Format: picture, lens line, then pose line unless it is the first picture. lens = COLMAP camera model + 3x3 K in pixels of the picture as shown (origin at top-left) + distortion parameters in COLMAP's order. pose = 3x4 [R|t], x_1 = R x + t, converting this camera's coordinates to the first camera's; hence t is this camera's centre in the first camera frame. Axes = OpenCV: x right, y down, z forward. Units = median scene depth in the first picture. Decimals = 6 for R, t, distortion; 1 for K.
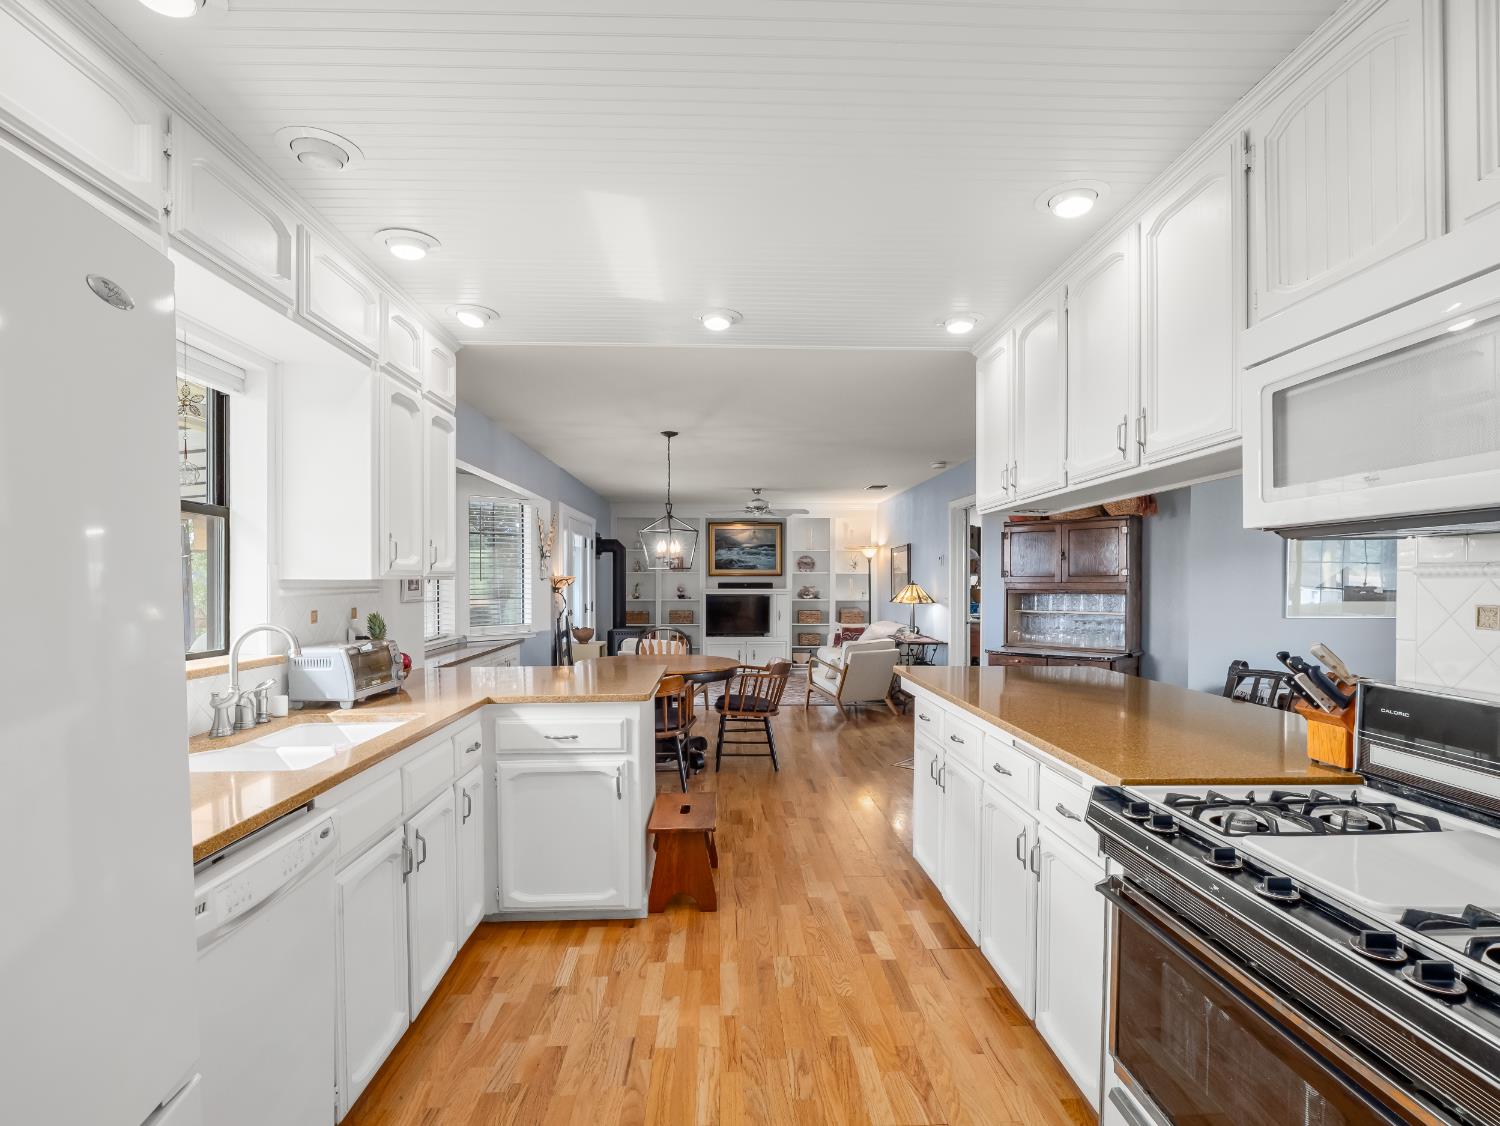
lens RADIAL K [[764.5, 0, 746.6], [0, 764.5, 573.9], [0, 0, 1]] dist [0.002712, 0.000068]
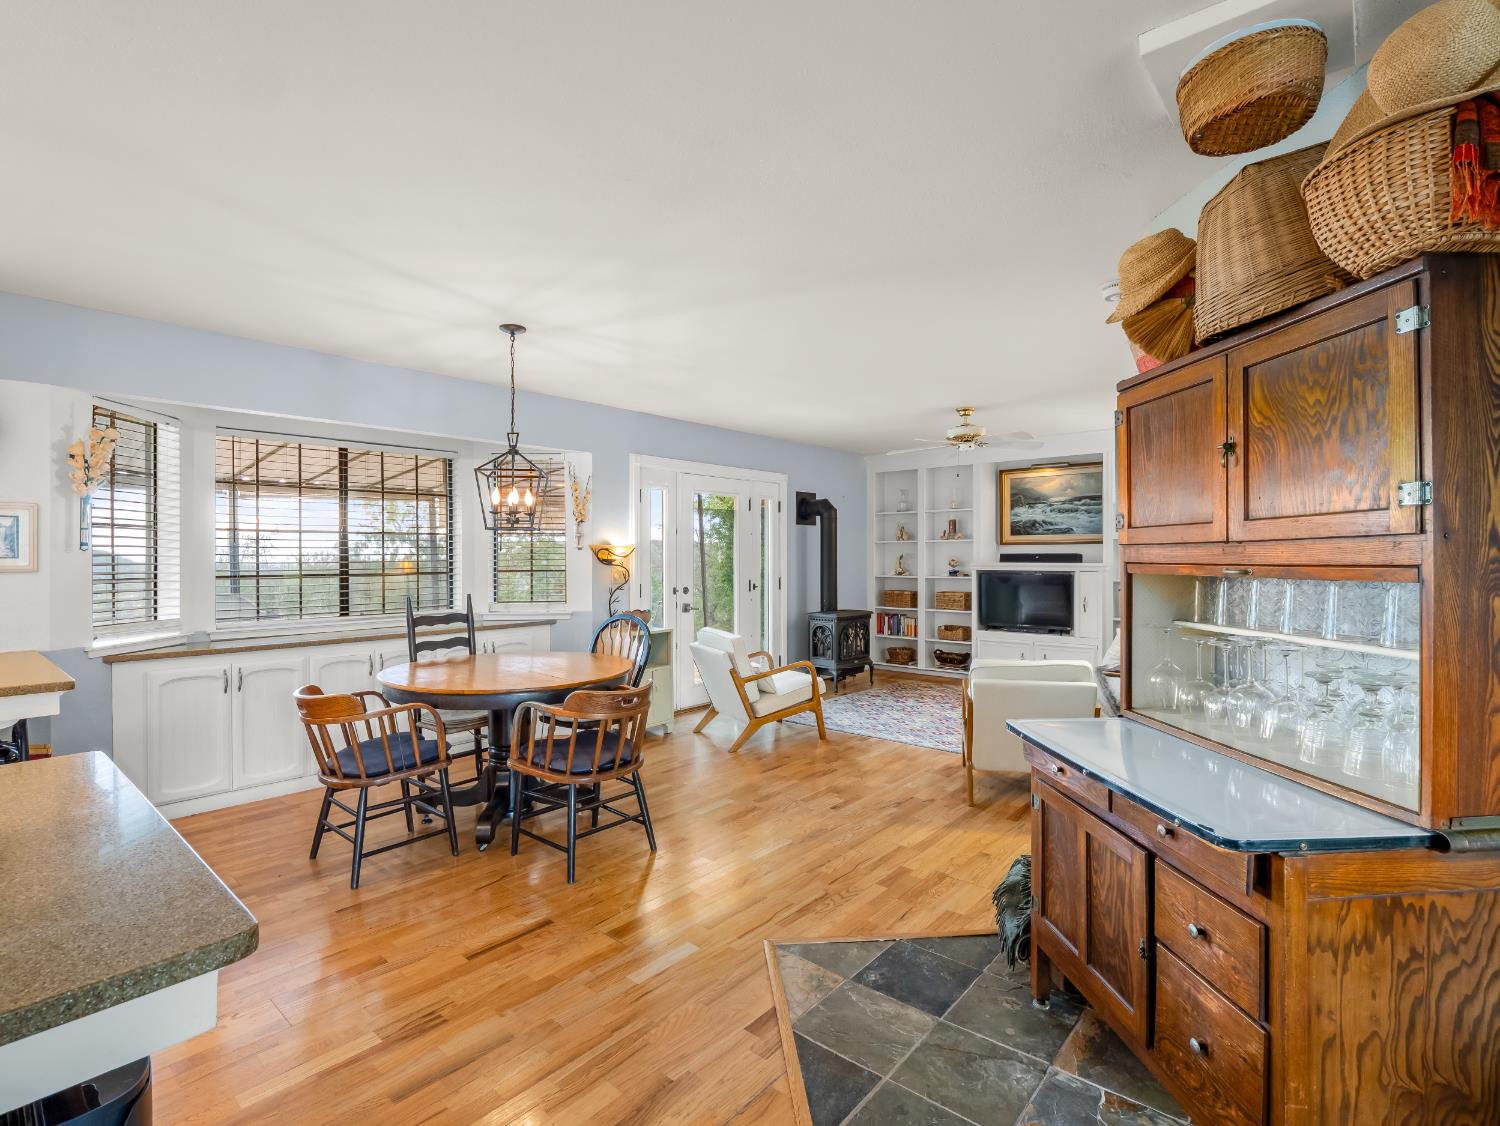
lens RADIAL K [[730.4, 0, 749.5], [0, 730.4, 558.9], [0, 0, 1]] dist [0.000765, -0.000270]
pose [[0.725211, 0.000725, -0.688527, 0.259648], [0.007877, 0.999925, 0.009350, 0.007837], [0.688482, -0.012204, 0.725151, 0.353571]]
